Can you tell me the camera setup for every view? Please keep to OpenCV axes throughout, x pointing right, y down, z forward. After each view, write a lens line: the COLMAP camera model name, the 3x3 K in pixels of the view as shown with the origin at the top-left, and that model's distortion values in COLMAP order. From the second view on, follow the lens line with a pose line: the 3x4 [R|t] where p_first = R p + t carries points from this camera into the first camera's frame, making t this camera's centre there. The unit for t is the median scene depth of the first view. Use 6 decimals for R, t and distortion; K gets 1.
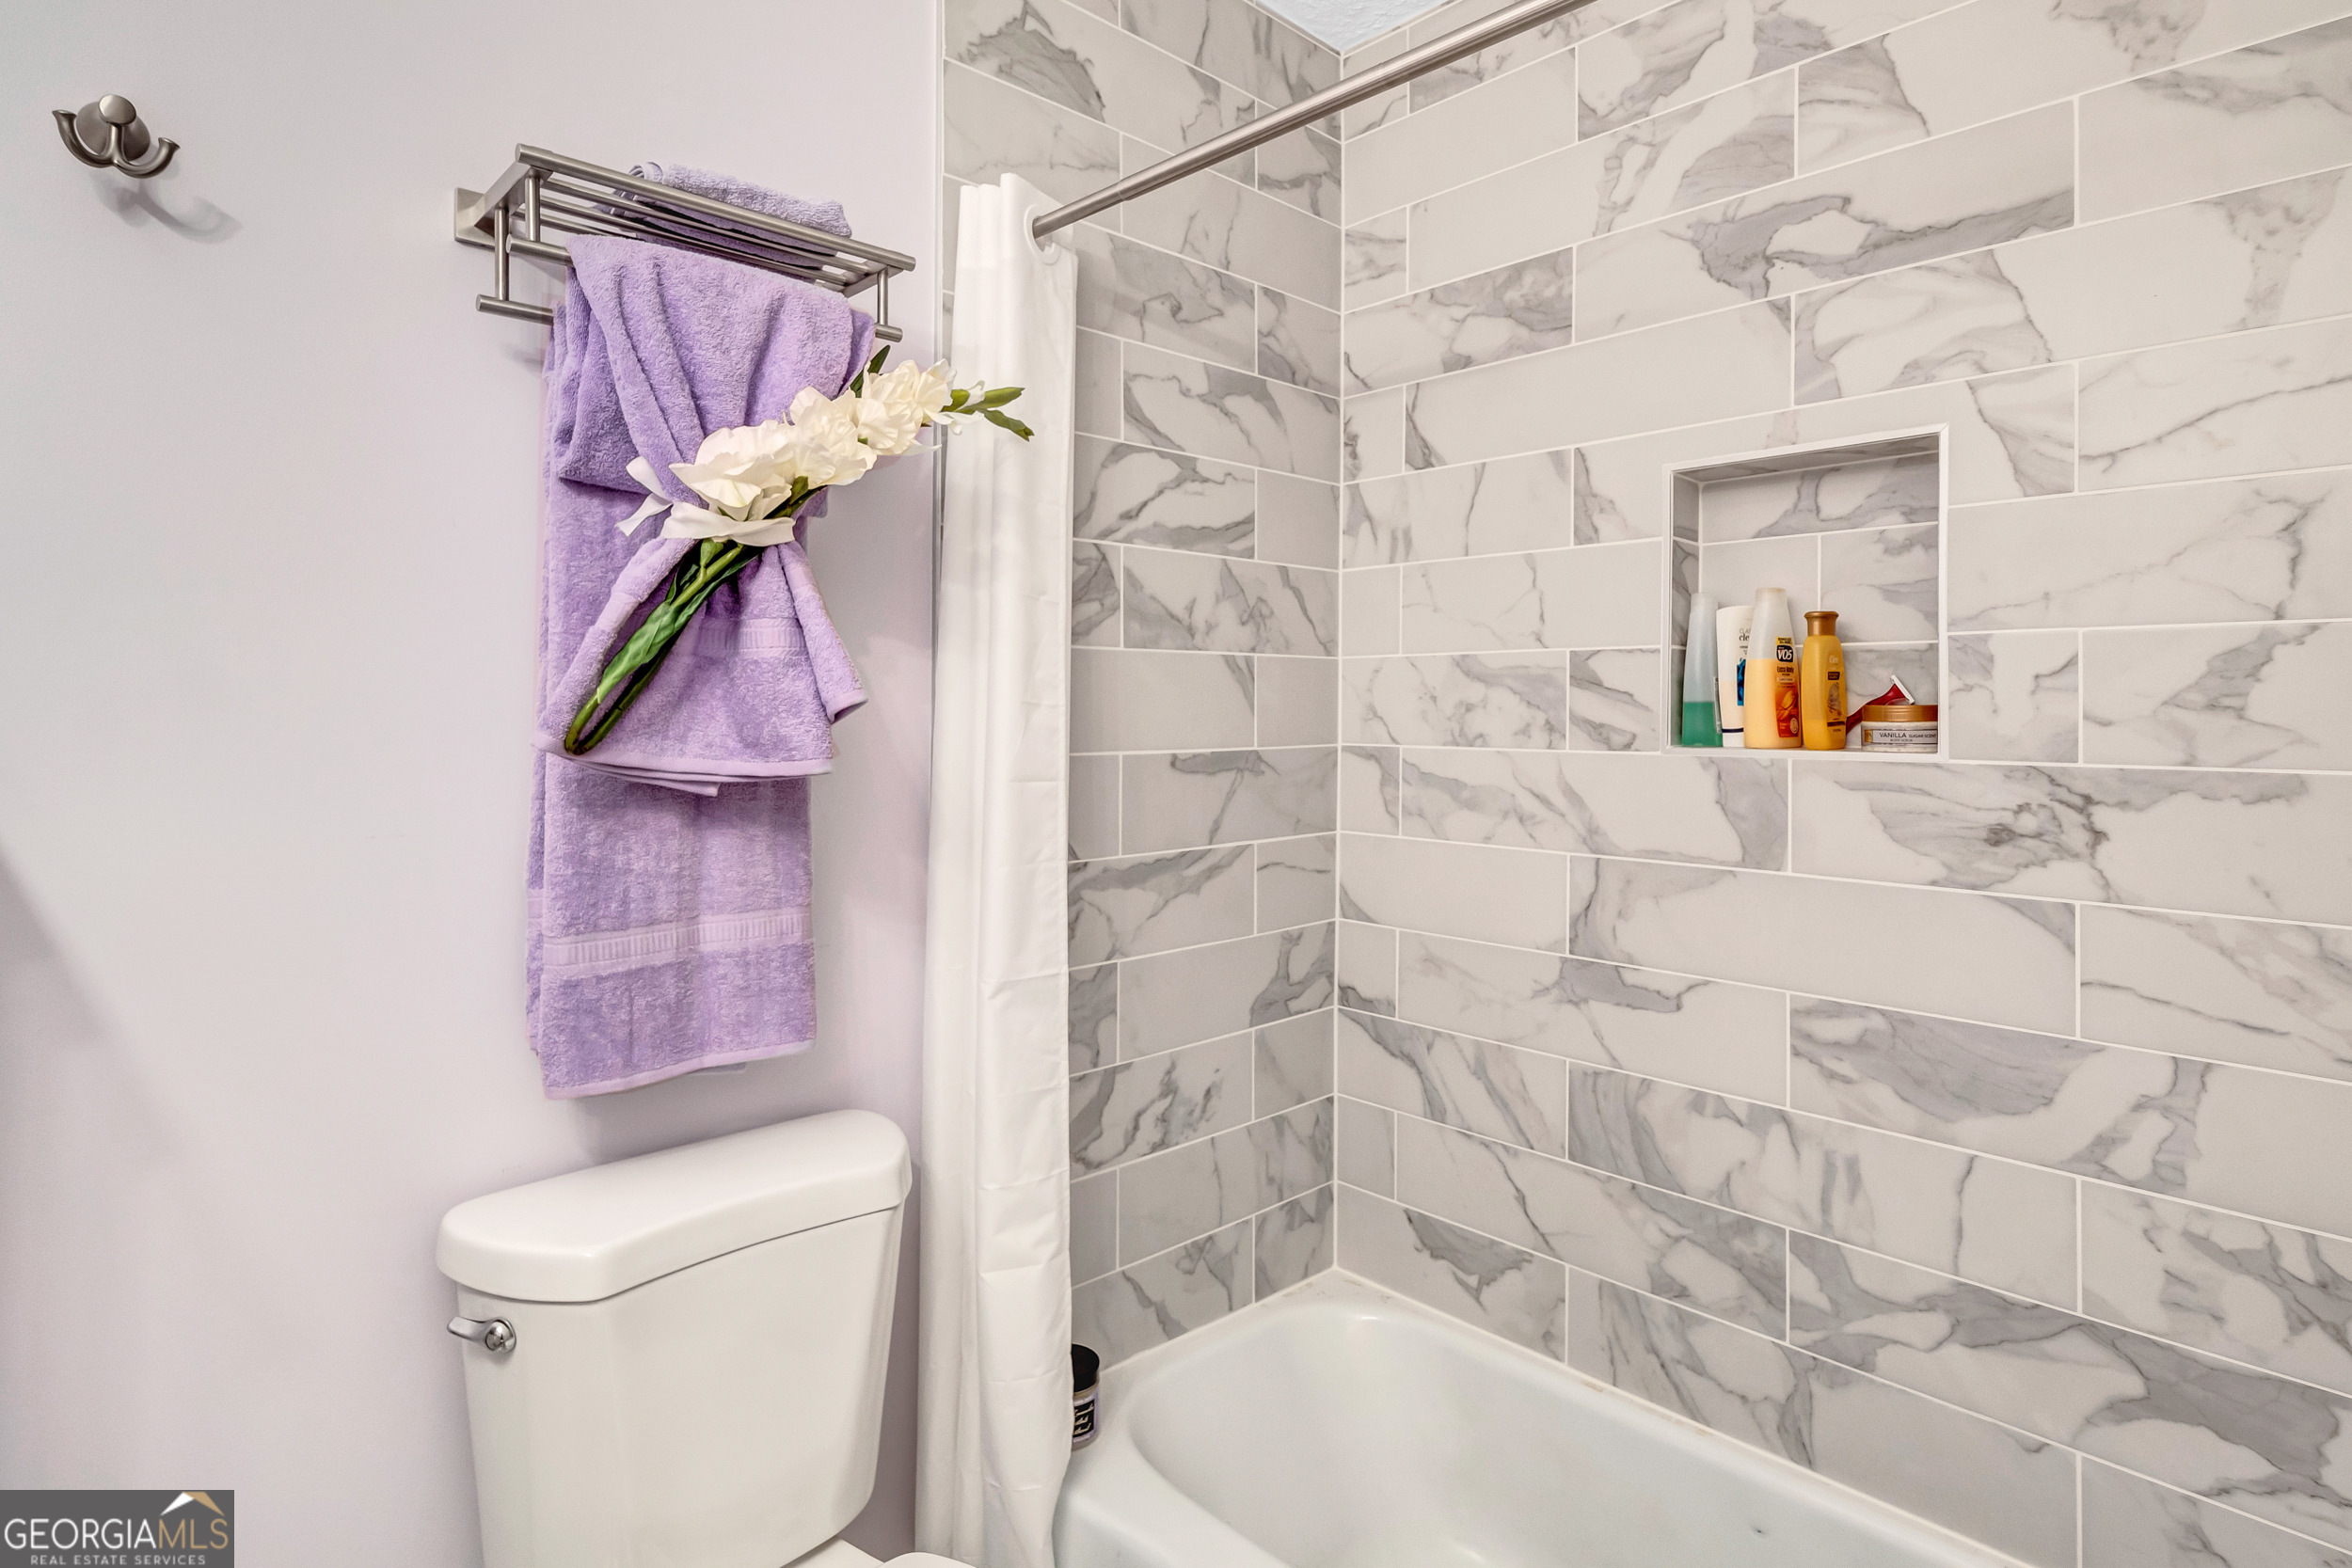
lens RADIAL K [[1229.9, 0, 1178.4], [0, 1229.9, 710.8], [0, 0, 1]] dist [0.000414, 0.002302]
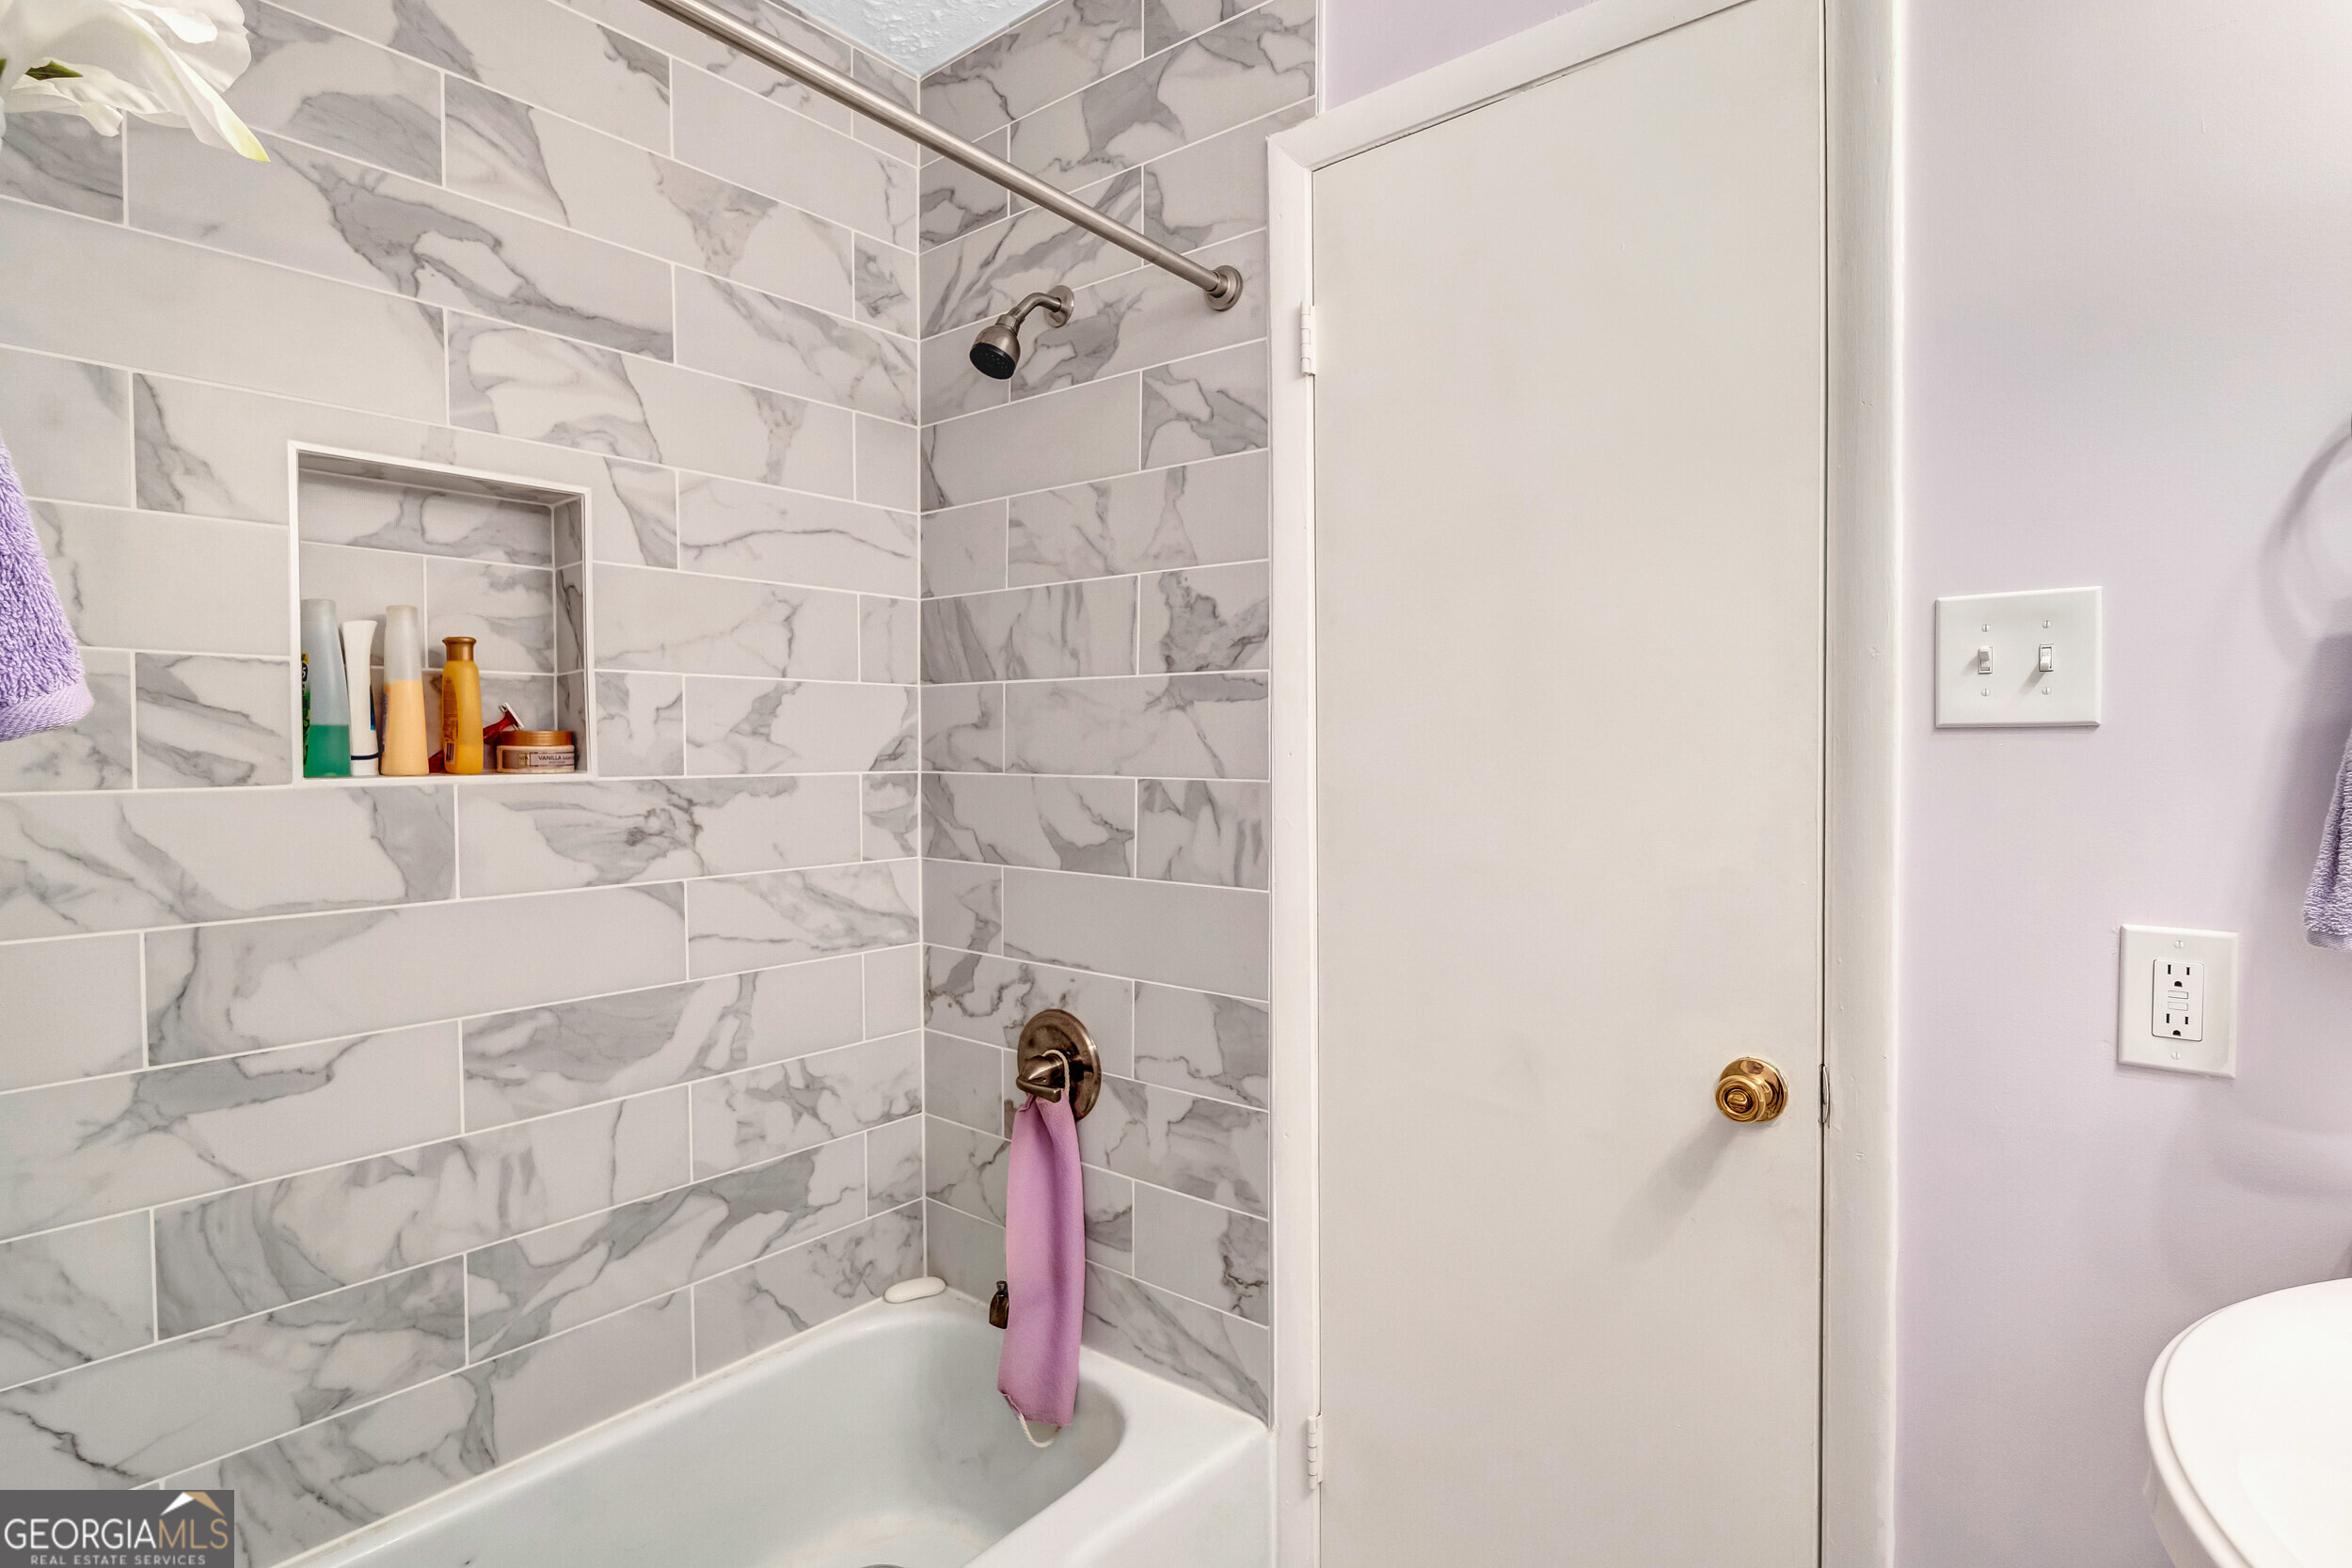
lens RADIAL K [[1199.3, 0, 1176.0], [0, 1199.3, 784.0], [0, 0, 1]] dist [0.001083, -0.000361]
pose [[-0.135039, -0.039147, 0.990067, -0.549911], [-0.000846, 0.999223, 0.039393, 0.000298], [-0.990840, 0.004482, -0.134967, 0.571774]]
